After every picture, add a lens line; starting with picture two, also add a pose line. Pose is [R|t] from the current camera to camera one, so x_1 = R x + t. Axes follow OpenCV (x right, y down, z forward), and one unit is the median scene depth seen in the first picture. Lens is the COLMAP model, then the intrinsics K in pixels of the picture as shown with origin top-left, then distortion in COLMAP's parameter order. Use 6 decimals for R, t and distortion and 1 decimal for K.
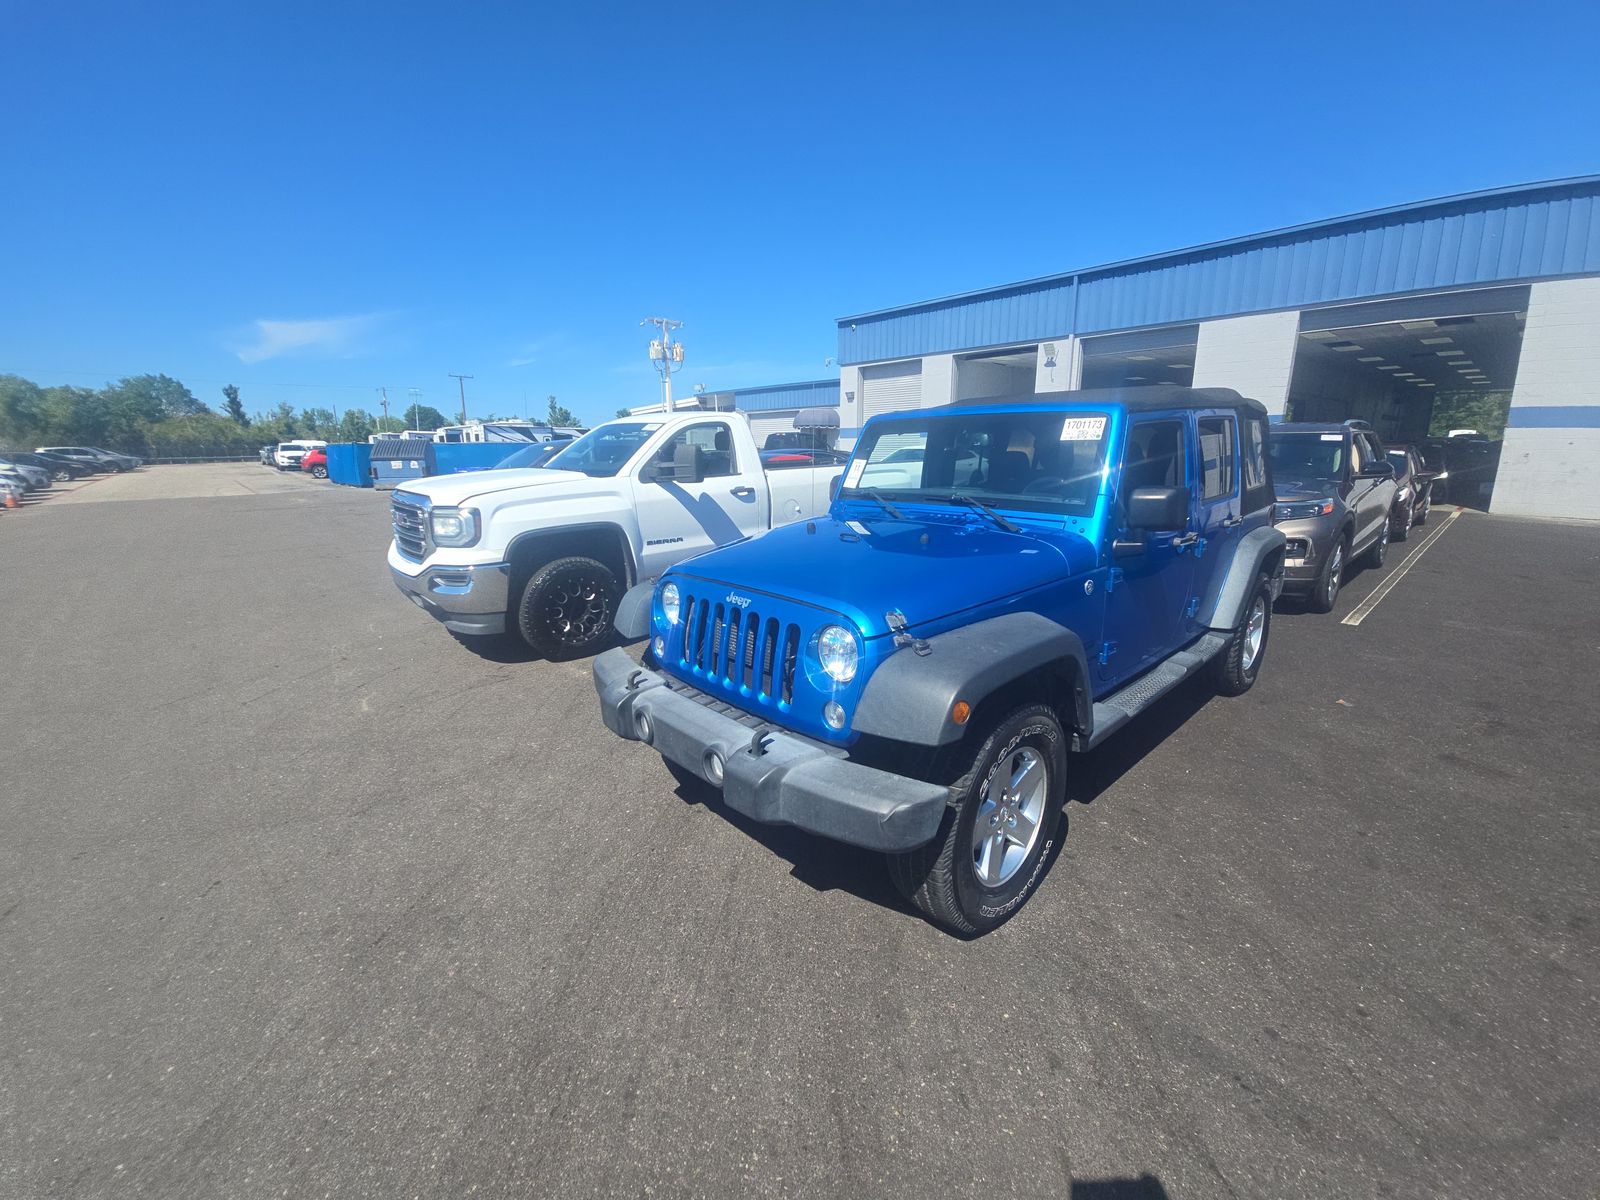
lens RADIAL K [[643.7, 0, 842.1], [0, 643.7, 595.2], [0, 0, 1]] dist [0.009903, -0.010037]
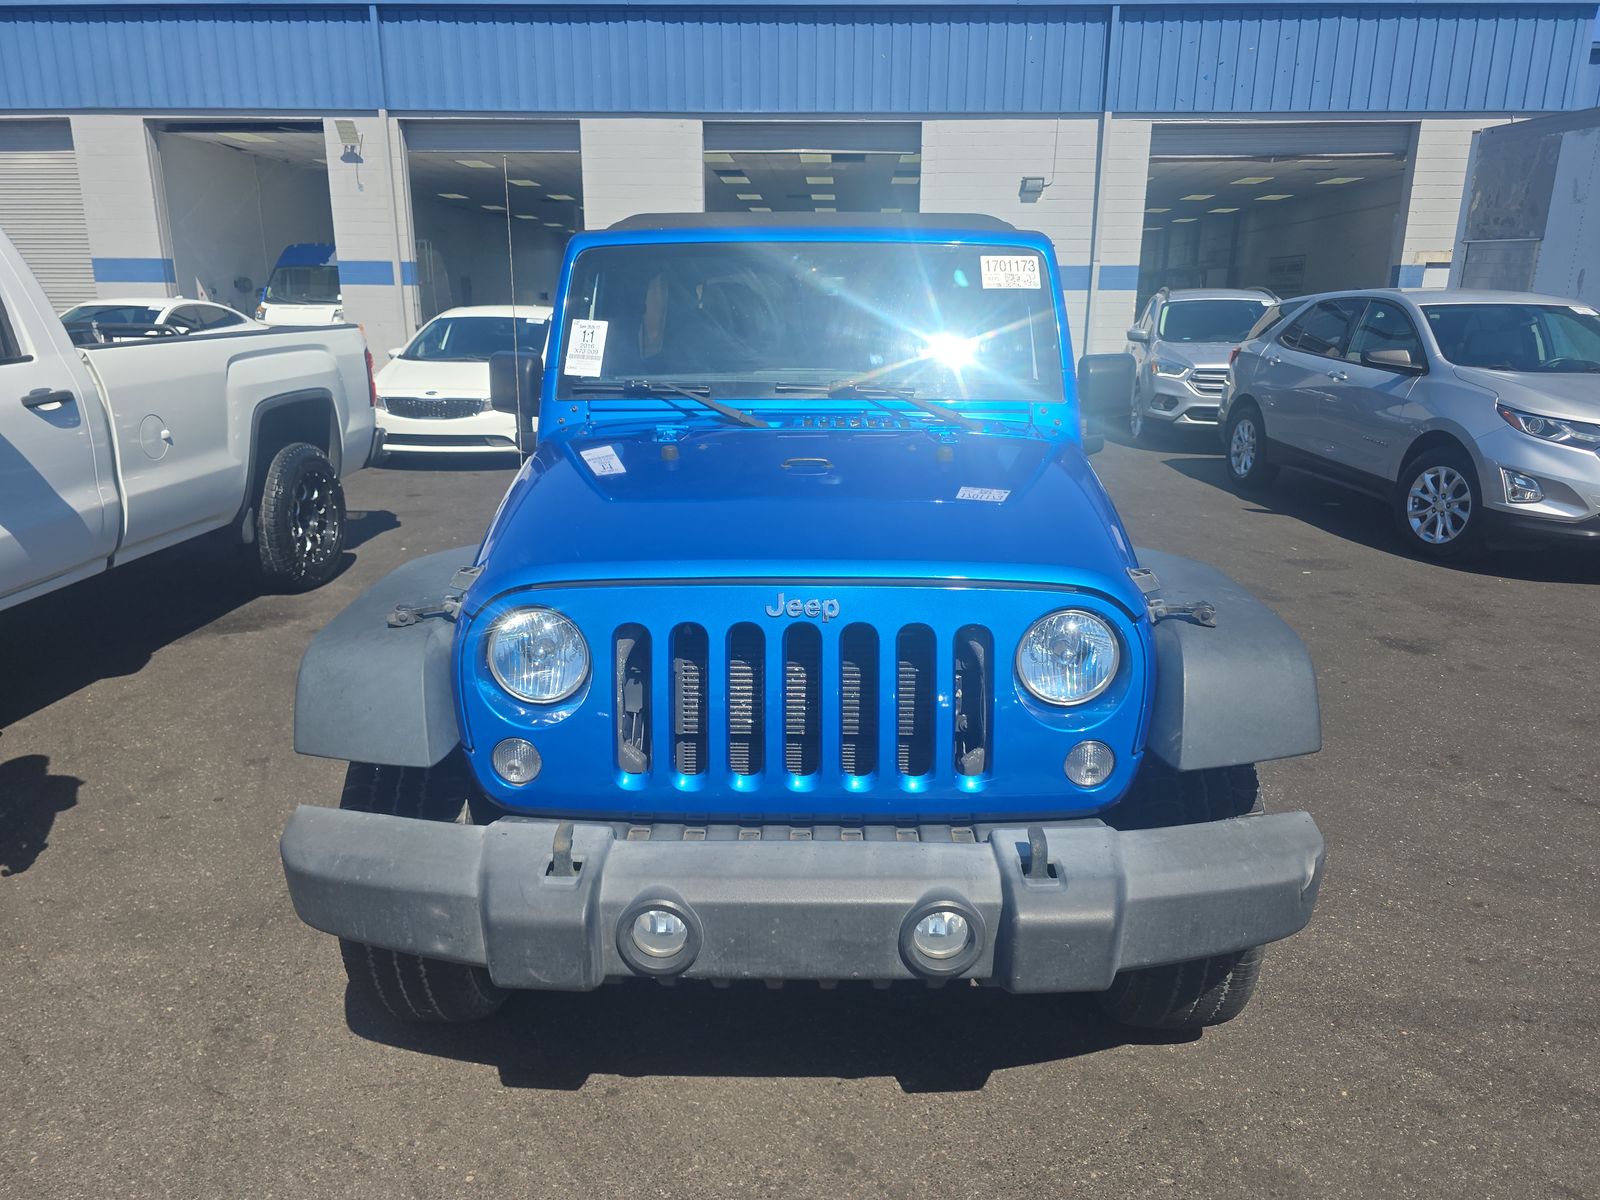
lens RADIAL K [[1044.2, 0, 800.0], [0, 1044.2, 600.0], [0, 0, 1]] dist [0.050804, -0.045783]
pose [[0.711828, -0.179294, 0.679083, -0.140089], [0.149596, 0.983386, 0.102829, -0.015937], [-0.686237, 0.028392, 0.726823, 0.086454]]
